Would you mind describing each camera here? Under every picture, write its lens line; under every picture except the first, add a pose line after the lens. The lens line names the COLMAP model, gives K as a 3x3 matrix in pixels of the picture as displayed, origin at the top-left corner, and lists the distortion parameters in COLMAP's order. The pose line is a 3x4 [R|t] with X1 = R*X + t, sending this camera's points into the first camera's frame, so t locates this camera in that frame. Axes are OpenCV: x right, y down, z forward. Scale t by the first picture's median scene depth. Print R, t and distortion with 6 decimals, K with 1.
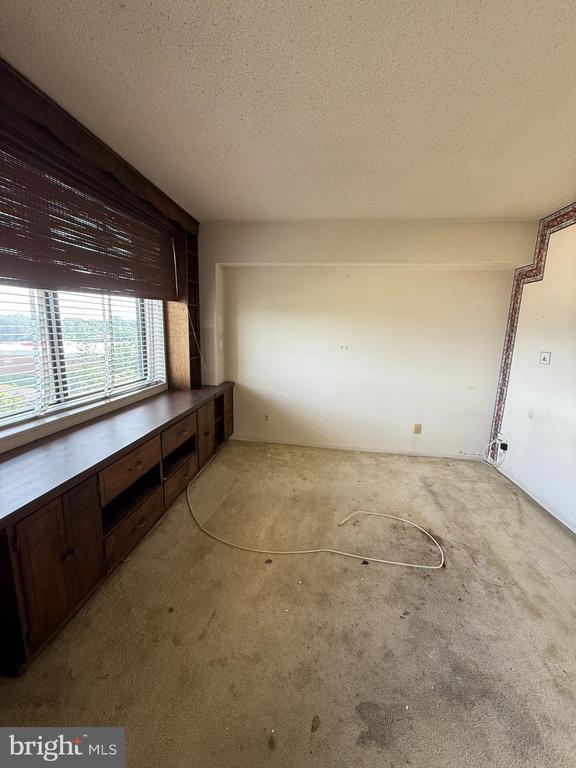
lens RADIAL K [[308.0, 0, 290.2], [0, 308.0, 381.4], [0, 0, 1]] dist [0.000921, 0.000043]
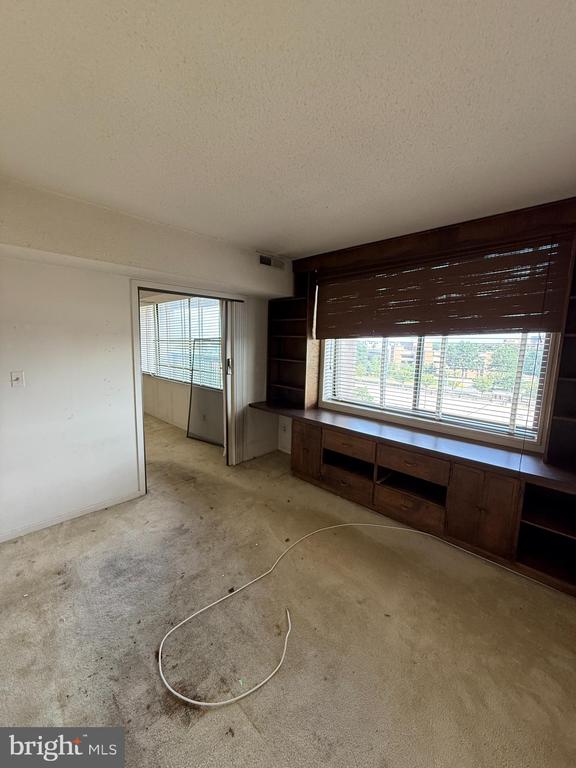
lens RADIAL K [[308.0, 0, 290.2], [0, 308.0, 381.4], [0, 0, 1]] dist [0.000921, 0.000043]
pose [[-0.601936, 0.079728, -0.794554, 0.804504], [-0.165091, 0.961083, 0.221507, -0.305460], [0.781292, 0.264506, -0.565348, 1.410709]]
